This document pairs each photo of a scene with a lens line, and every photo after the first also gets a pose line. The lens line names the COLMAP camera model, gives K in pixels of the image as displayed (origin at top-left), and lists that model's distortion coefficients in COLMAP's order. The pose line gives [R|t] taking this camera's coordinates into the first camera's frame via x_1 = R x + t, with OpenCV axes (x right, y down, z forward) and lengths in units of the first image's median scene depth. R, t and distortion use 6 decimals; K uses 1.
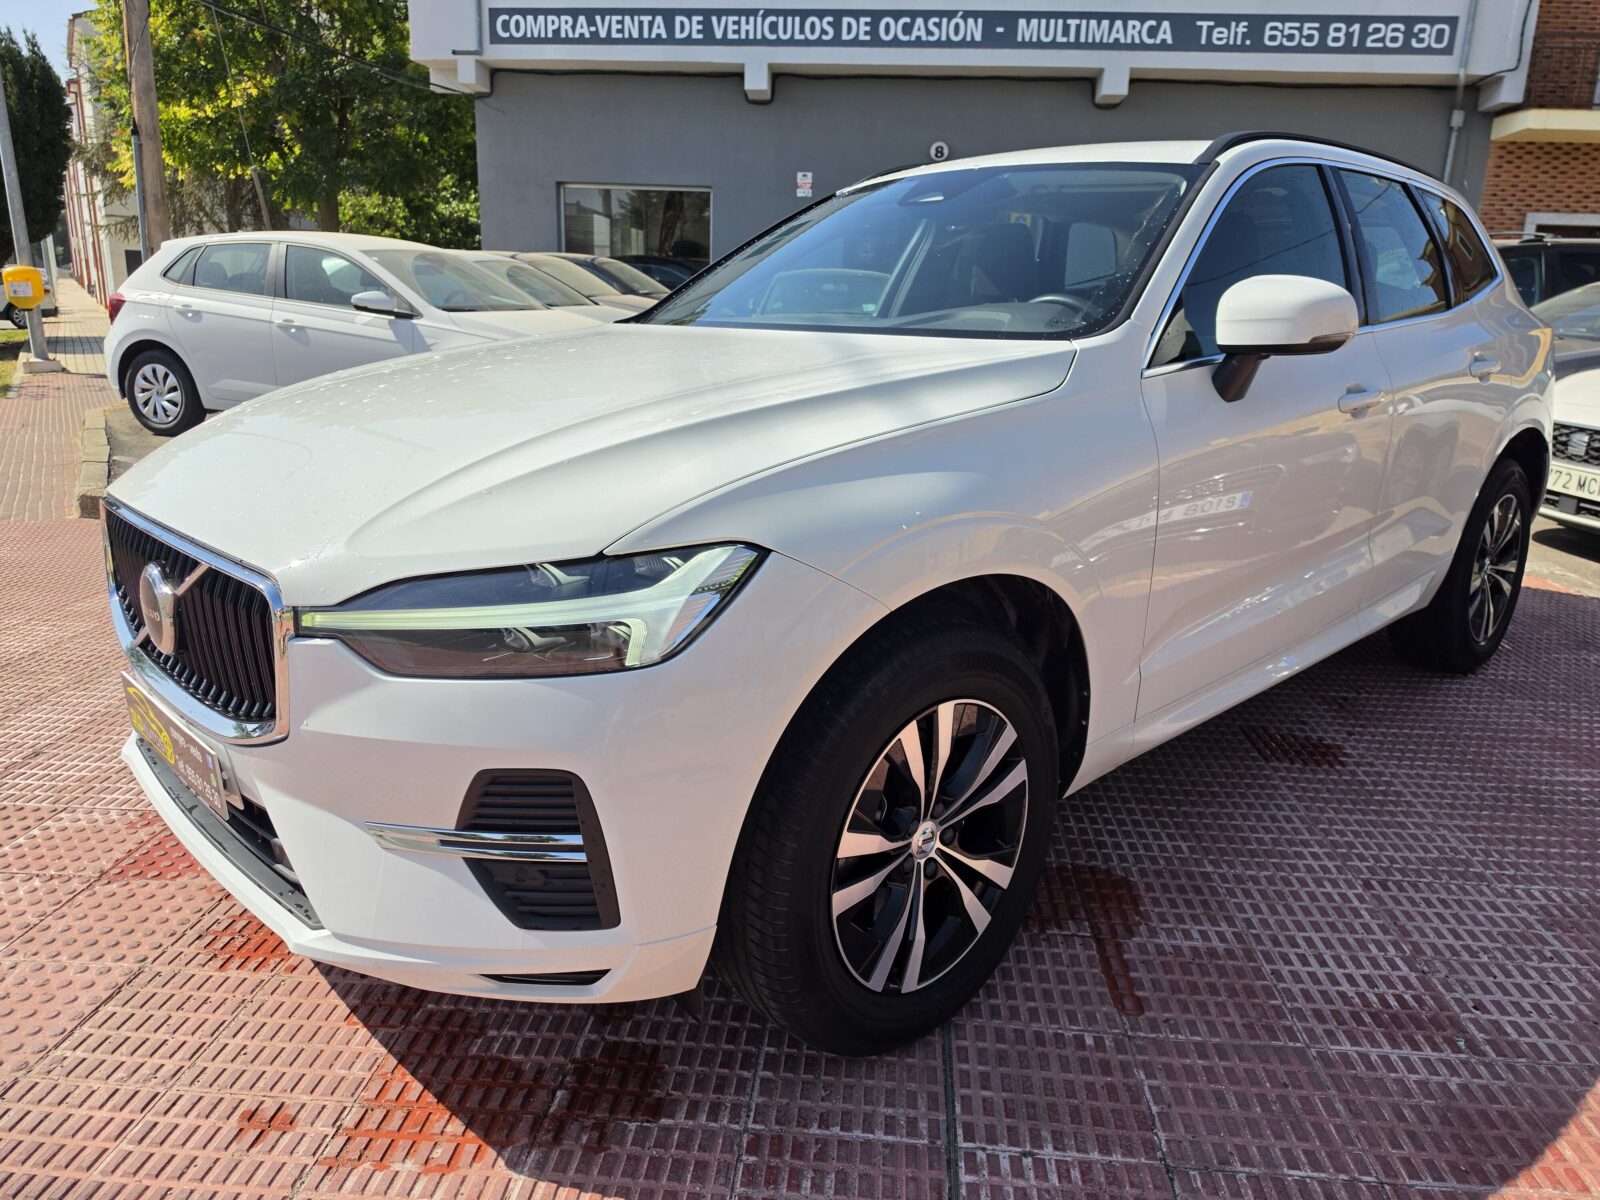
lens RADIAL K [[1145.7, 0, 796.1], [0, 1145.7, 591.1], [0, 0, 1]] dist [0.033528, -0.050565]
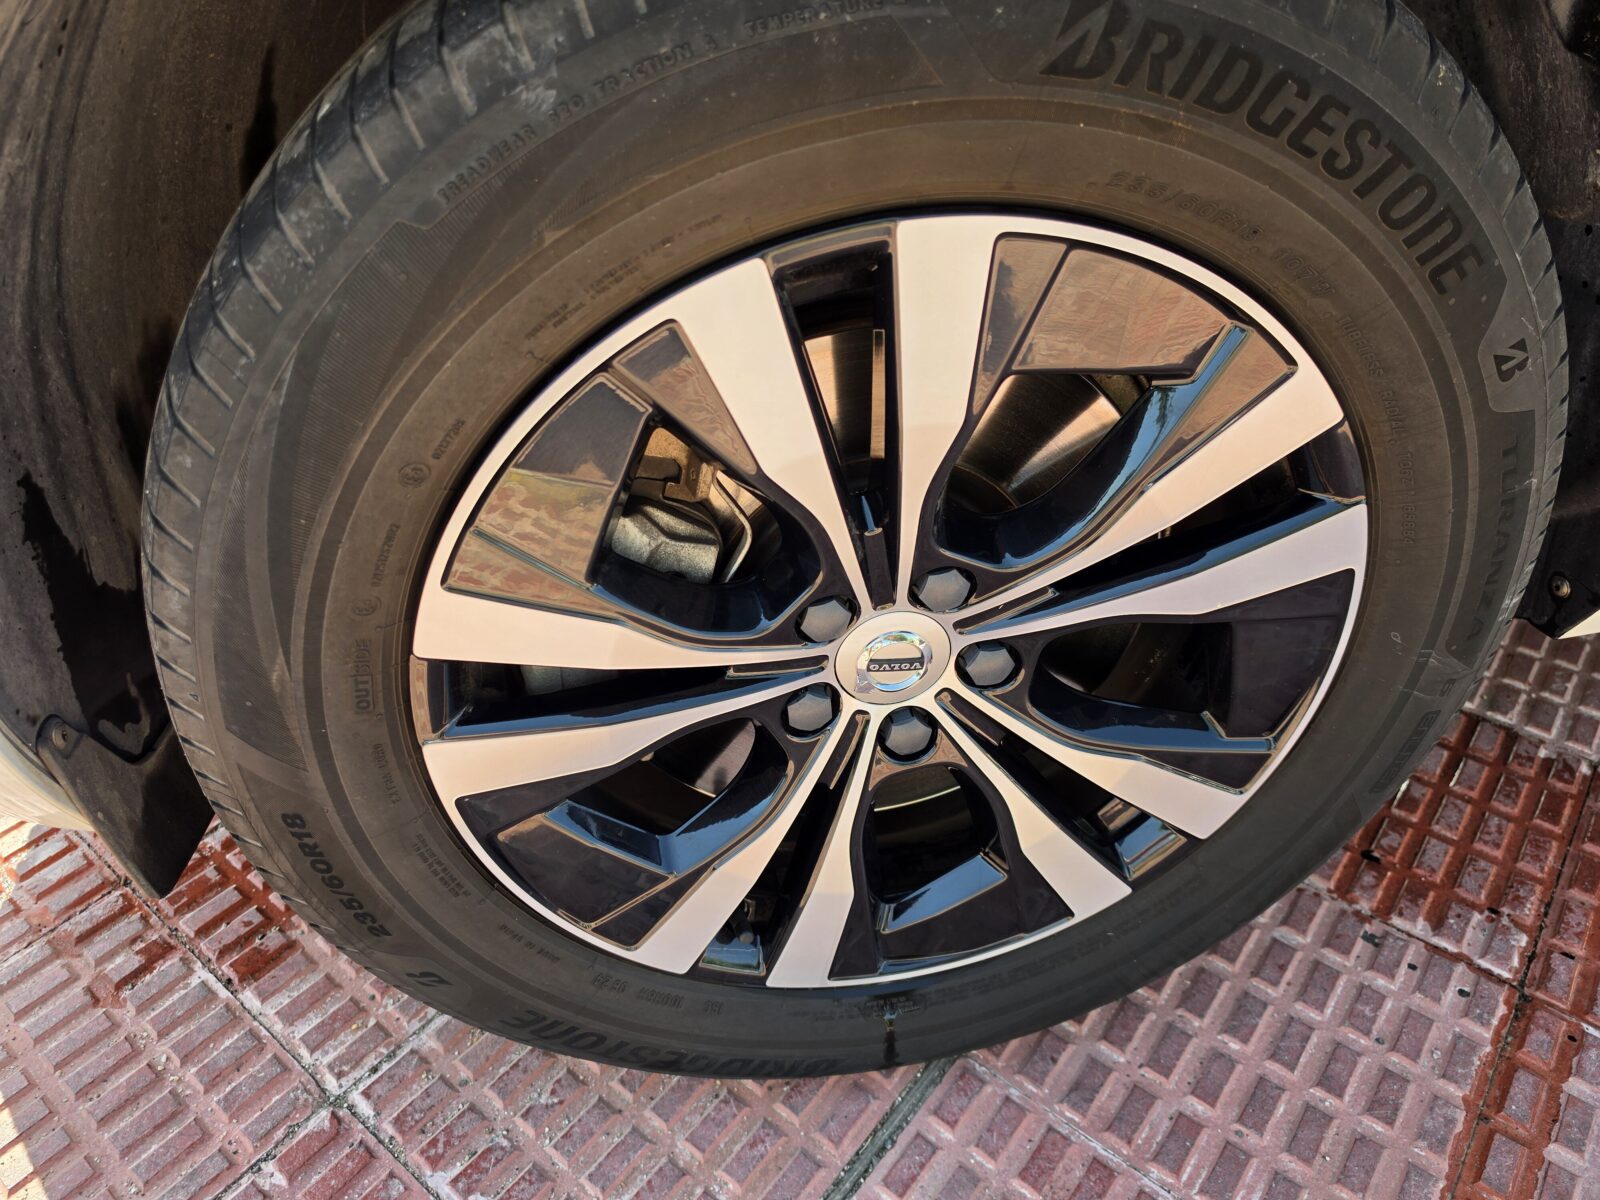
lens RADIAL K [[1145.7, 0, 797.3], [0, 1145.7, 612.3], [0, 0, 1]] dist [0.033528, -0.050565]
pose [[0.823795, 0.324419, -0.464881, 0.204064], [-0.109673, 0.895773, 0.430770, 0.058836], [0.556178, -0.303881, 0.773513, 0.635798]]
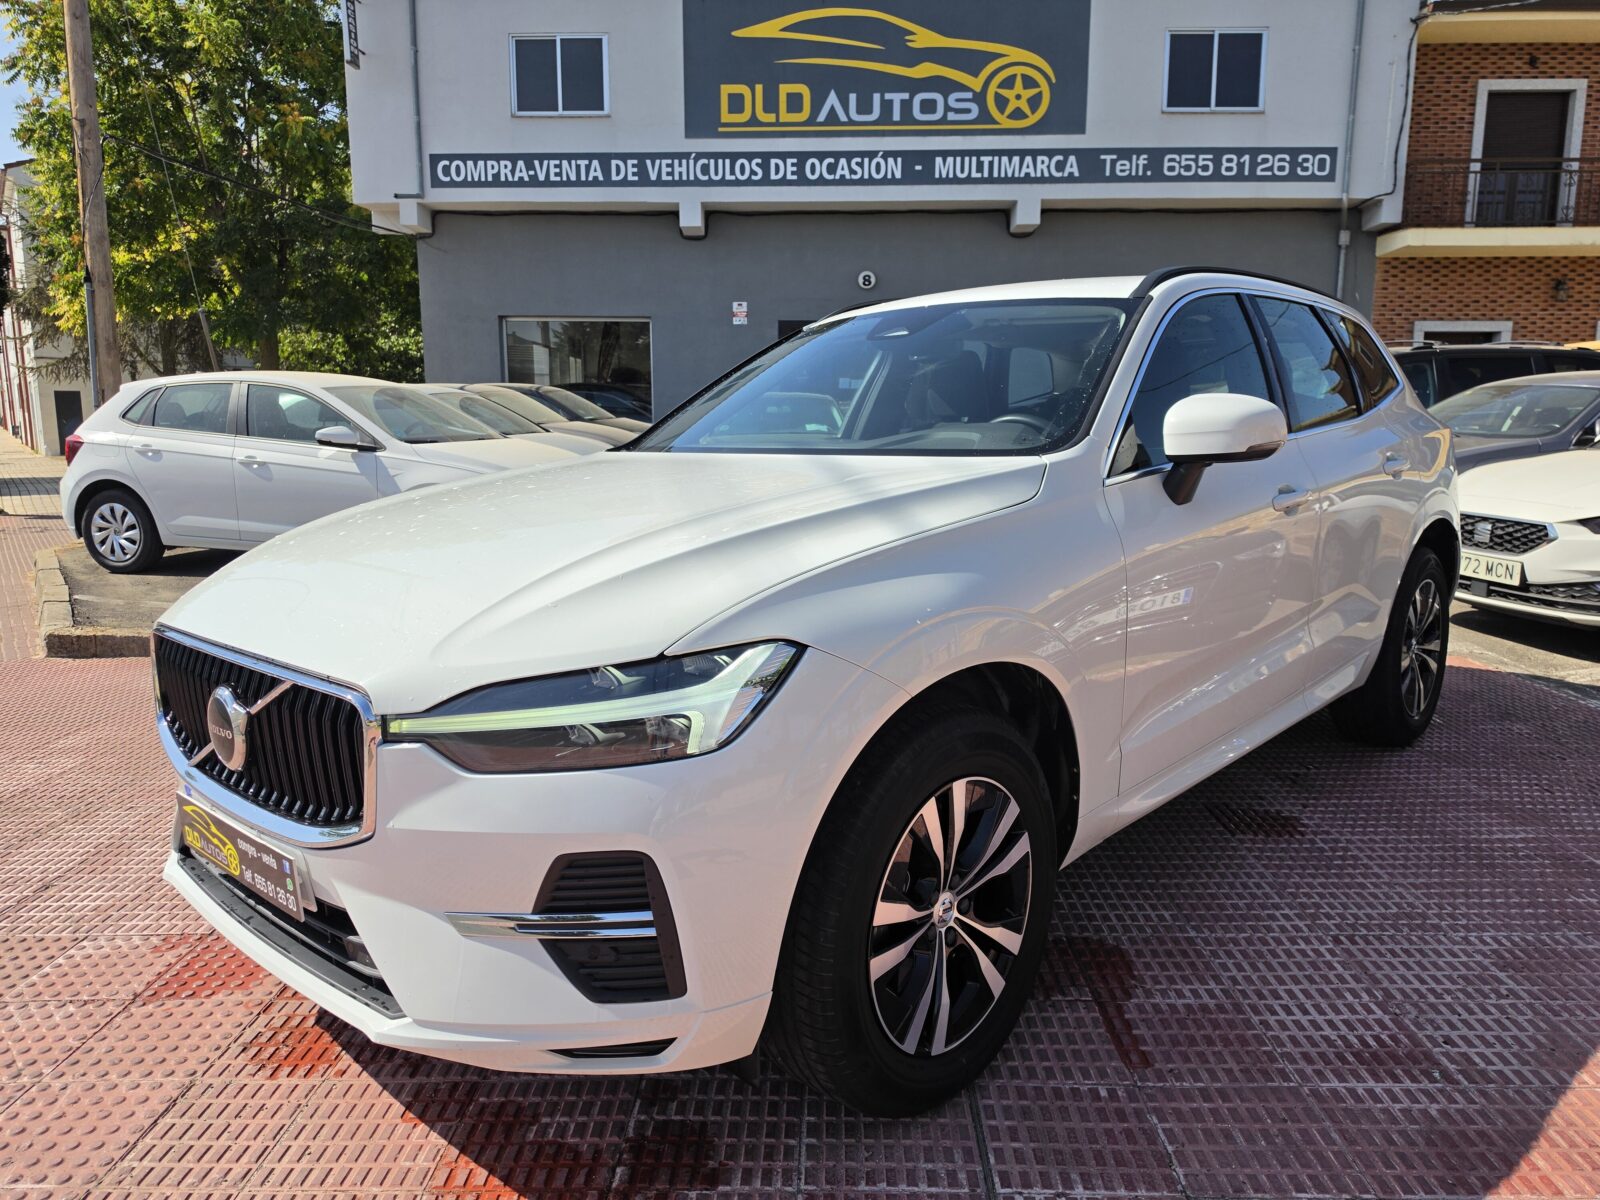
lens RADIAL K [[1145.7, 0, 798.7], [0, 1145.7, 597.8], [0, 0, 1]] dist [0.033528, -0.050565]
pose [[0.997637, -0.037542, 0.057535, -0.067031], [0.042781, 0.994772, -0.092723, 0.014843], [-0.053753, 0.094965, 0.994028, -0.091439]]
